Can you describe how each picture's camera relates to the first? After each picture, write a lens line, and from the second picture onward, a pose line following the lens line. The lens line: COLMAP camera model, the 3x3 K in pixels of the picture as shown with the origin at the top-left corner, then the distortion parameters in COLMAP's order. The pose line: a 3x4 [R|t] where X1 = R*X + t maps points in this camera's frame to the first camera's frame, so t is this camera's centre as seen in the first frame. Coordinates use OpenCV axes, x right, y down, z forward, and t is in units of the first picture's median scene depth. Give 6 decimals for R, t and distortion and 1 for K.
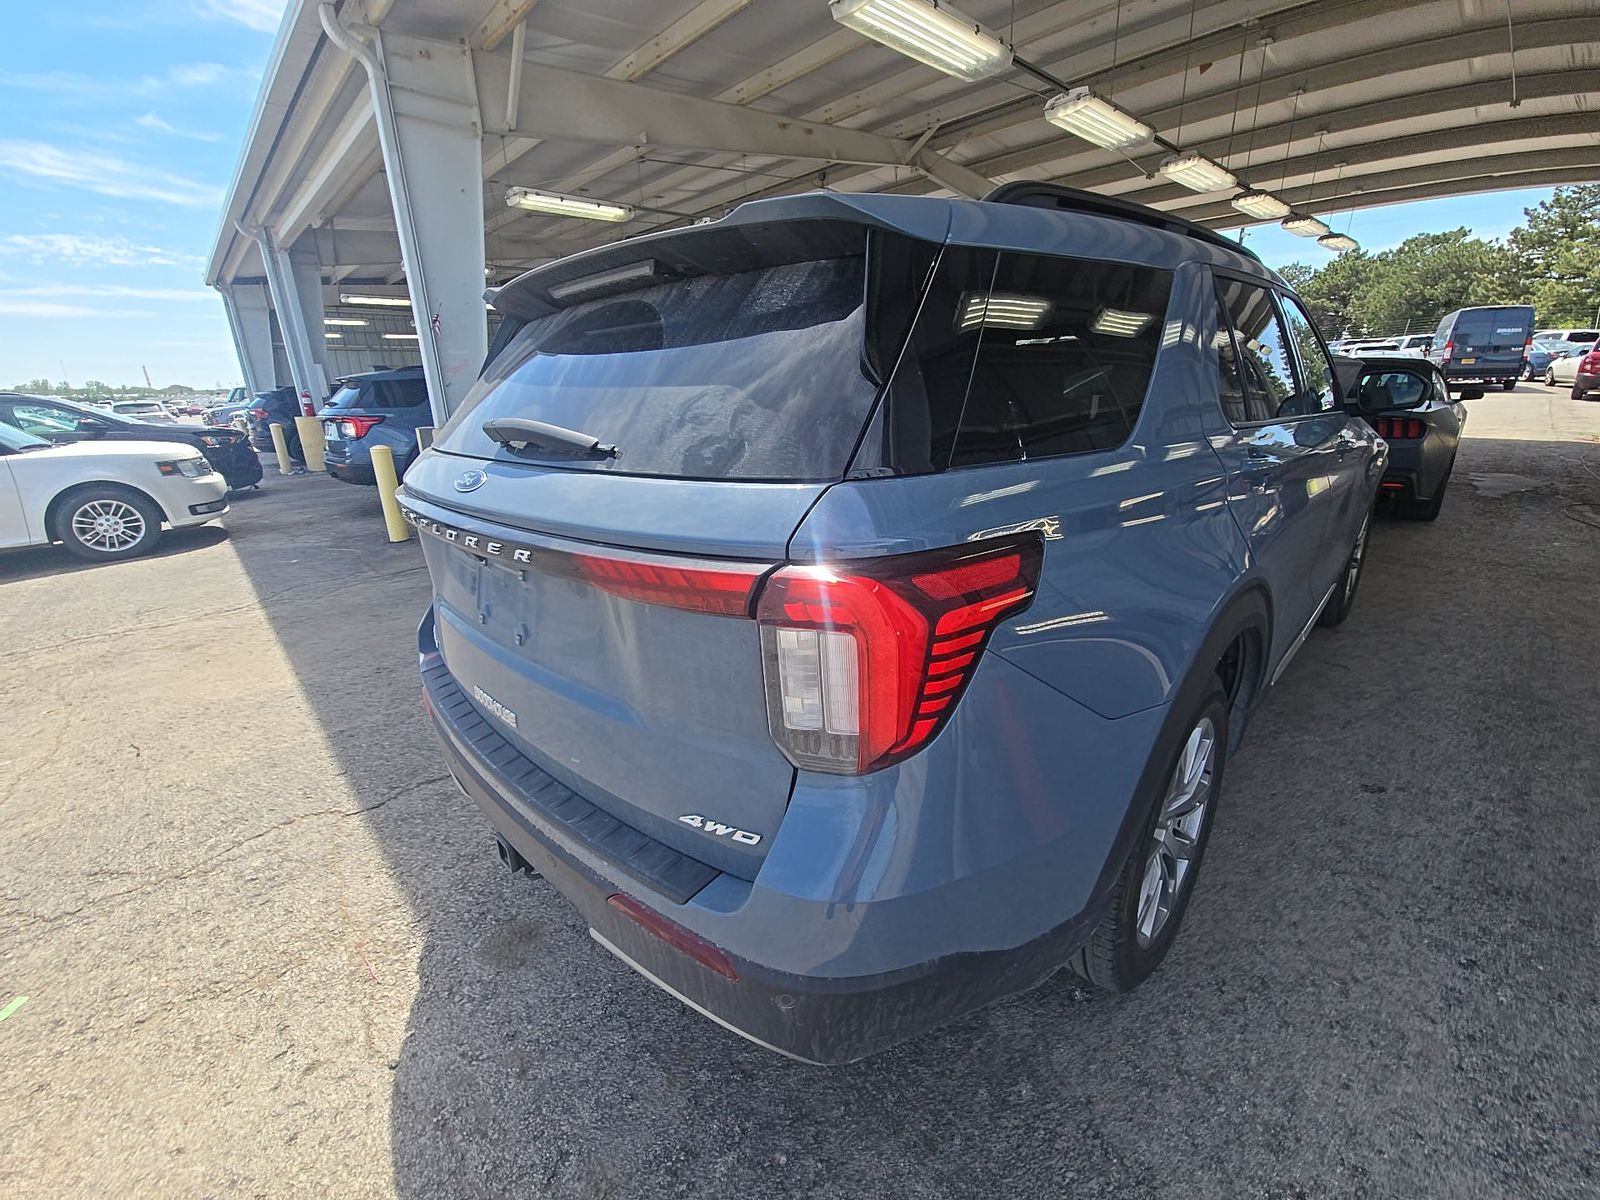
lens RADIAL K [[630.0, 0, 796.2], [0, 630.0, 625.1], [0, 0, 1]] dist [0.036120, -0.020354]
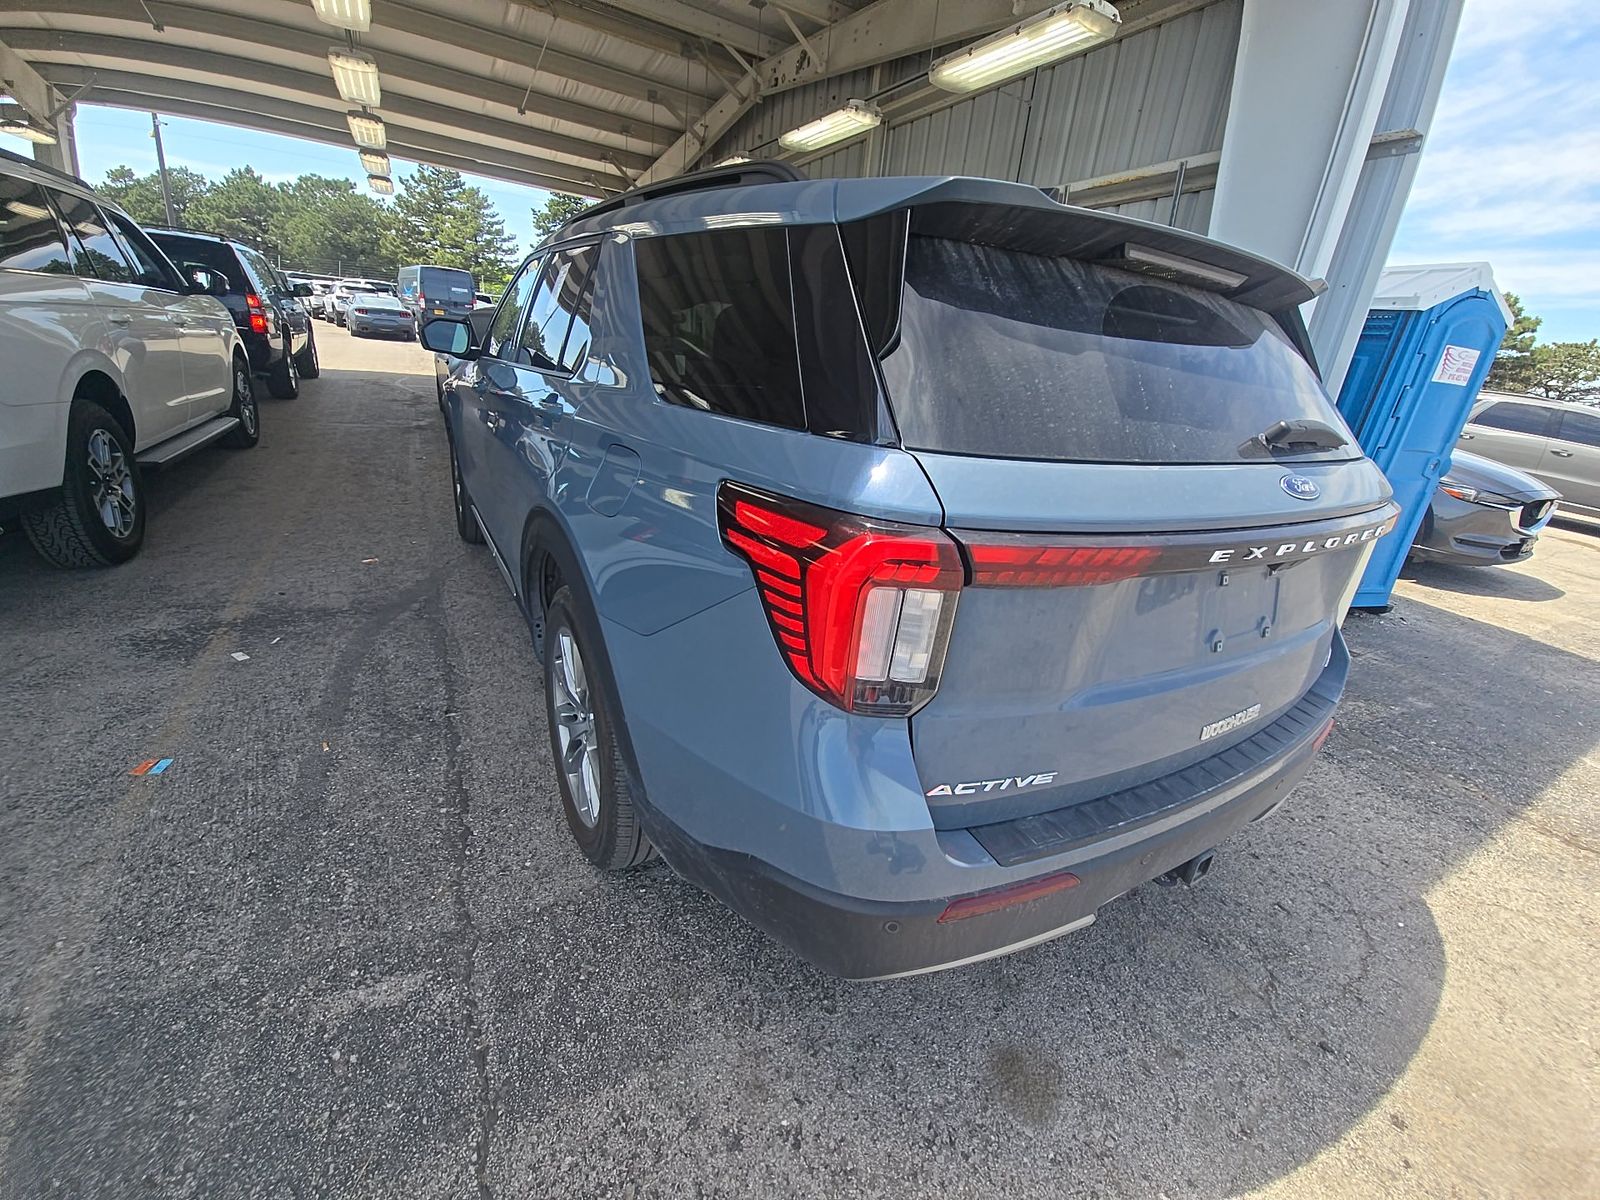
lens RADIAL K [[639.0, 0, 796.8], [0, 639.0, 622.7], [0, 0, 1]] dist [0.005634, -0.000045]
pose [[0.236398, -0.330062, 0.913879, -0.266782], [0.246267, 0.930180, 0.272246, -0.079340], [-0.939930, 0.160700, 0.301176, 0.238225]]
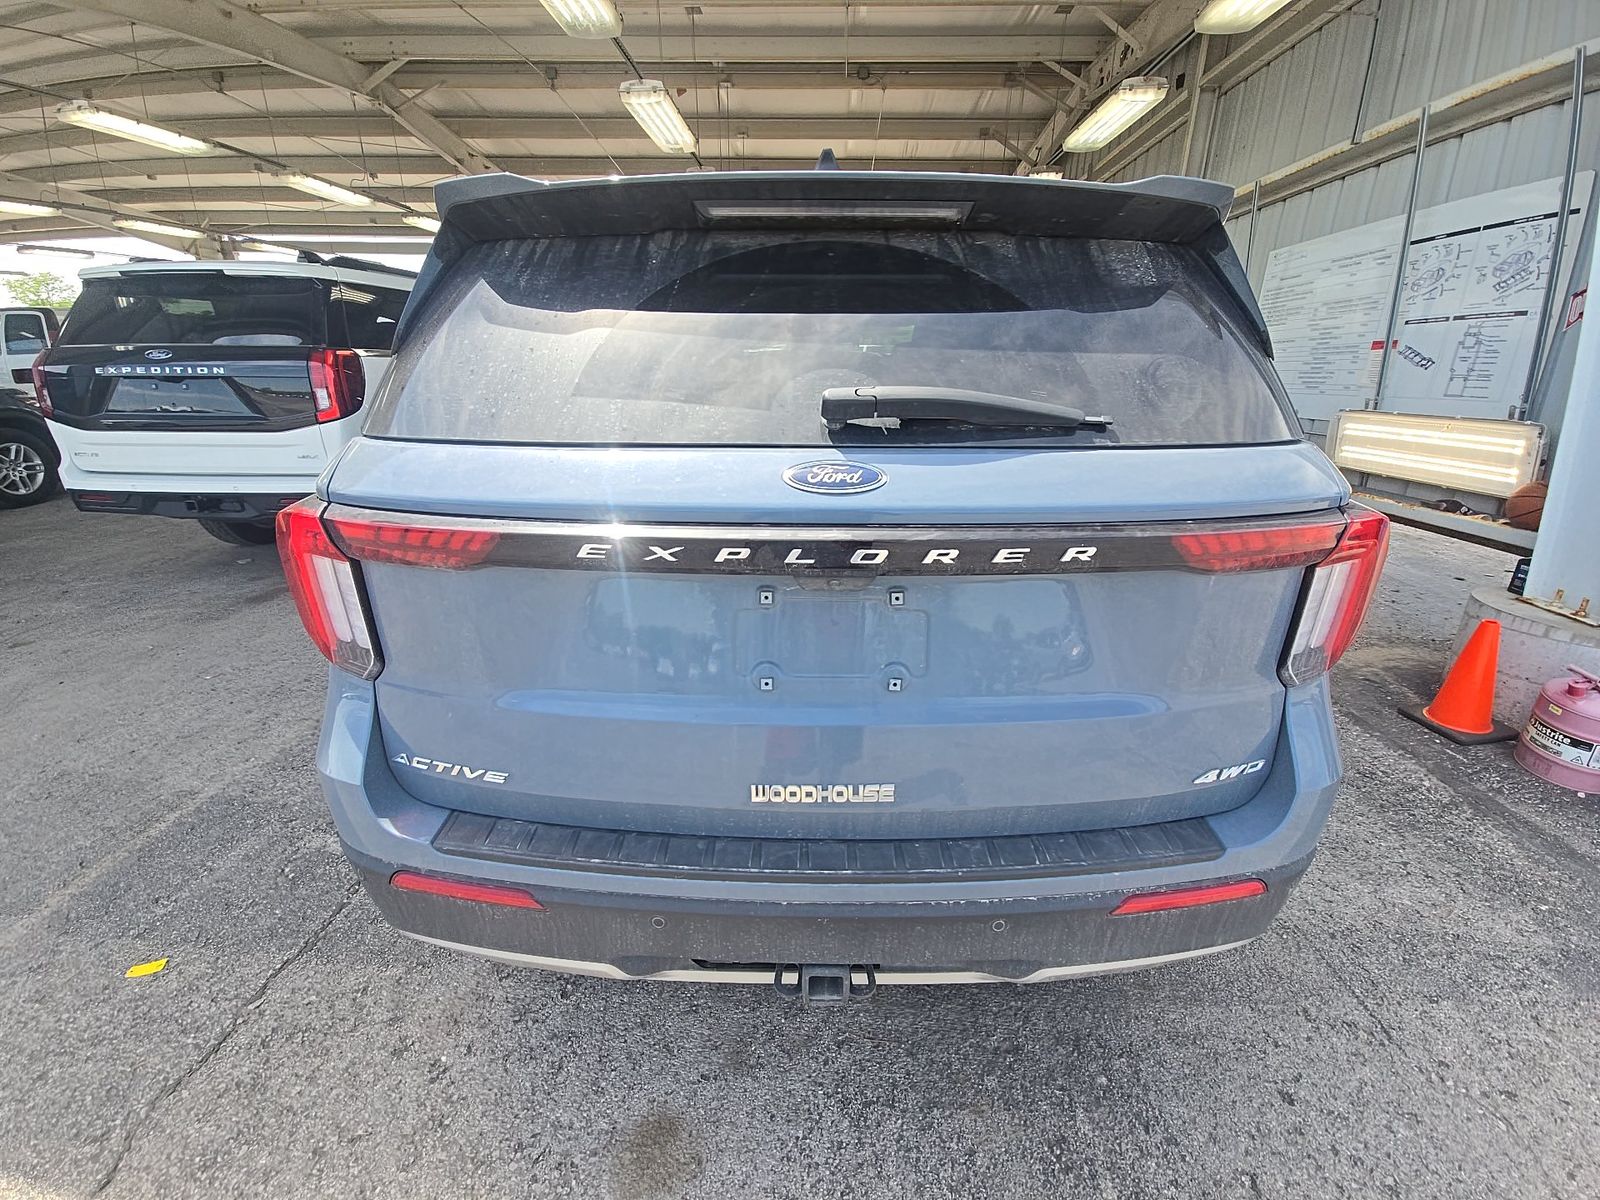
lens RADIAL K [[630.0, 0, 796.2], [0, 630.0, 625.1], [0, 0, 1]] dist [0.036120, -0.020354]
pose [[0.715803, -0.225967, 0.660731, -0.169087], [0.214901, 0.971559, 0.099455, -0.024553], [-0.664412, 0.070802, 0.744005, 0.087160]]
